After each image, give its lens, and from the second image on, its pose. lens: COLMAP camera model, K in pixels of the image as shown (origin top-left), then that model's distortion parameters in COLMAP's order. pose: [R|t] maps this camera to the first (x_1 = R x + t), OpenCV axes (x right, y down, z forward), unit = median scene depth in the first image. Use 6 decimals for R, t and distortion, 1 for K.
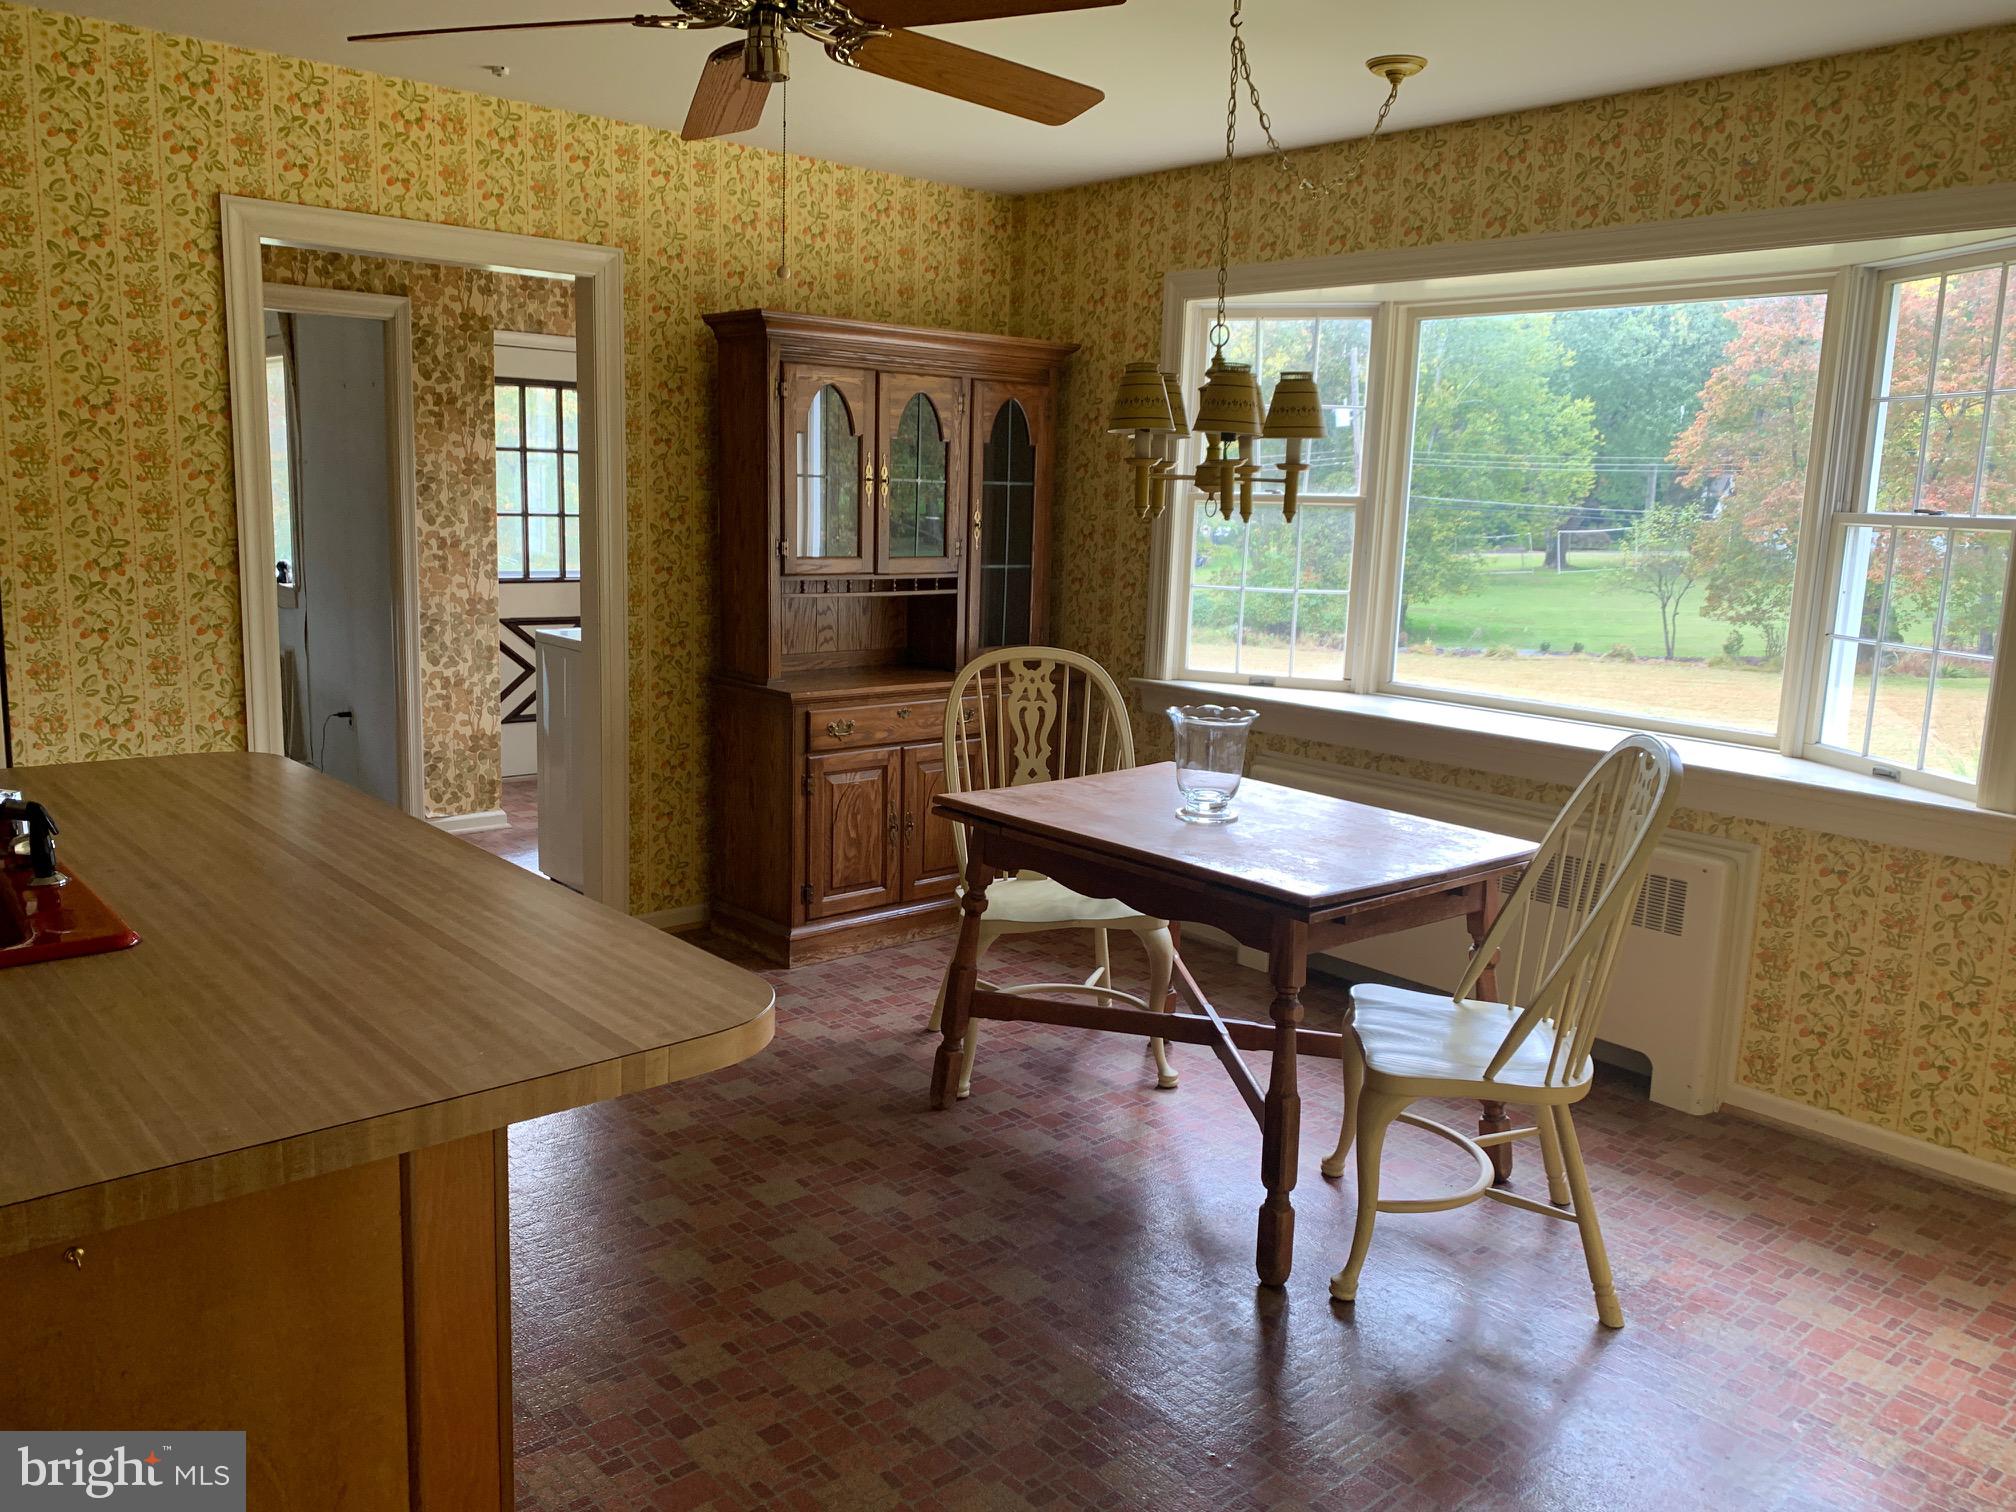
lens RADIAL K [[1562.4, 0, 1001.4], [0, 1562.4, 751.4], [0, 0, 1]] dist [0.015085, -0.010255]
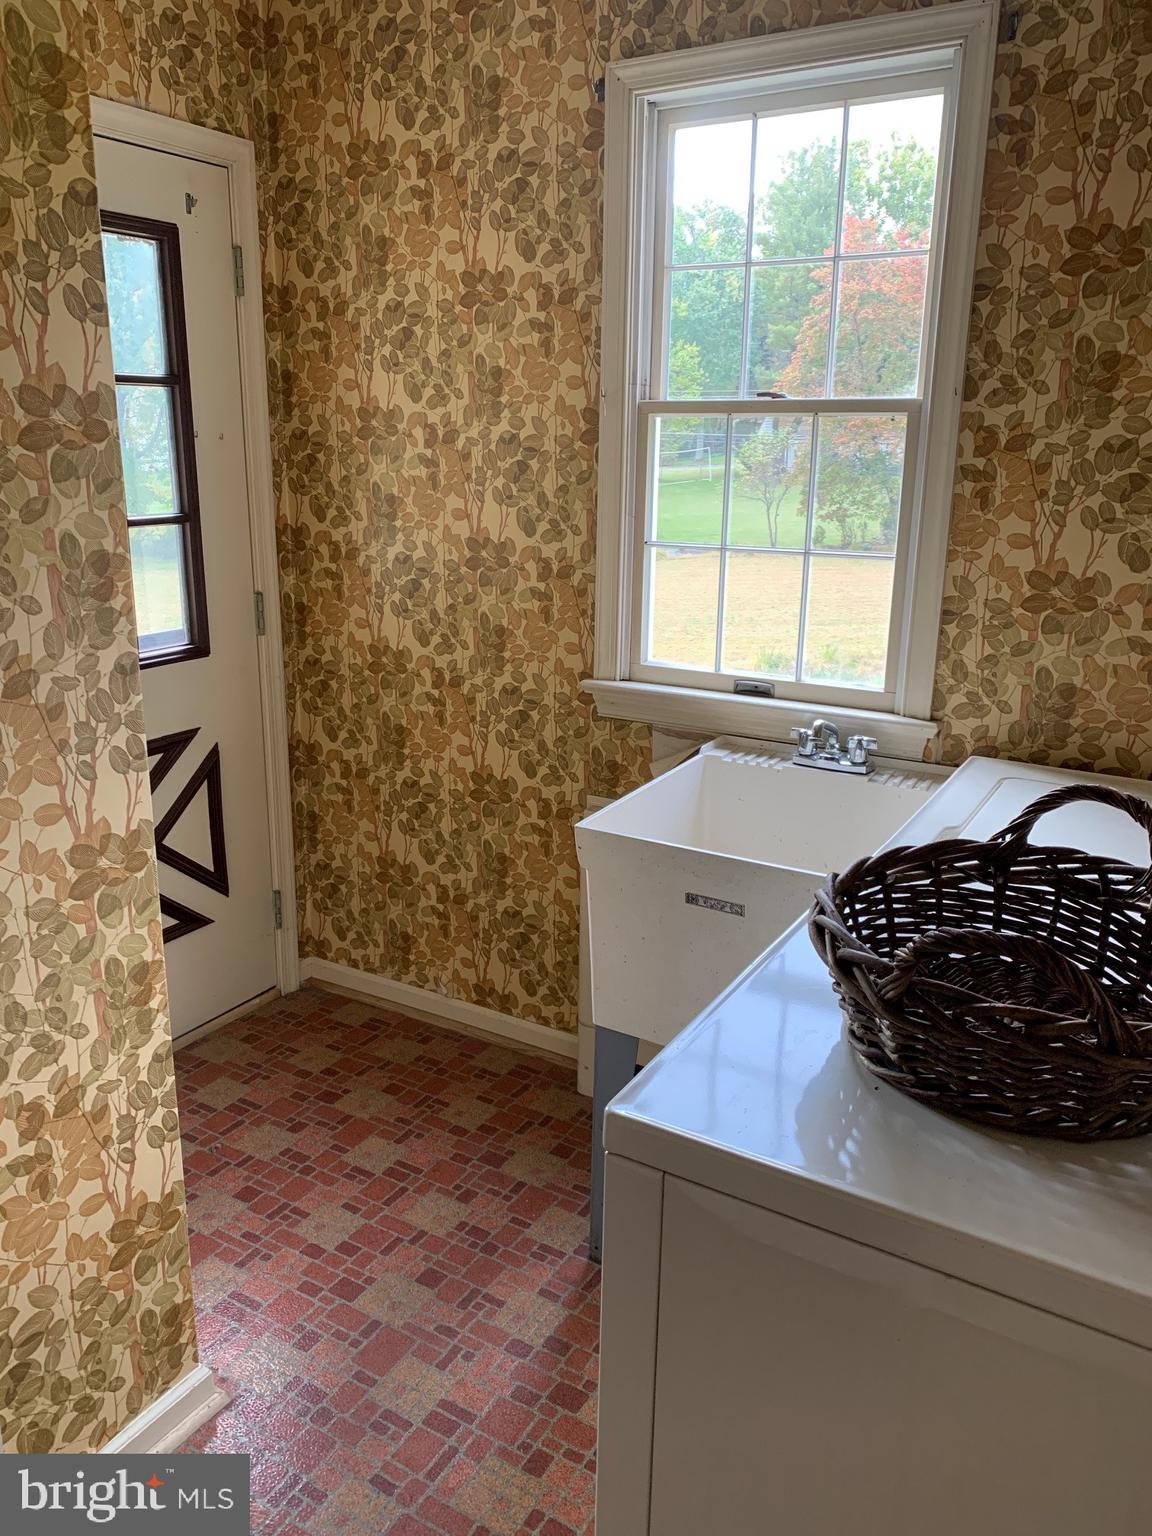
lens RADIAL K [[1190.4, 0, 567.4], [0, 1190.4, 771.6], [0, 0, 1]] dist [0.015085, -0.010255]
pose [[0.953688, -0.106766, 0.281213, -0.302359], [0.072945, 0.989071, 0.128133, -0.132347], [-0.291820, -0.101686, 0.951053, 0.722463]]
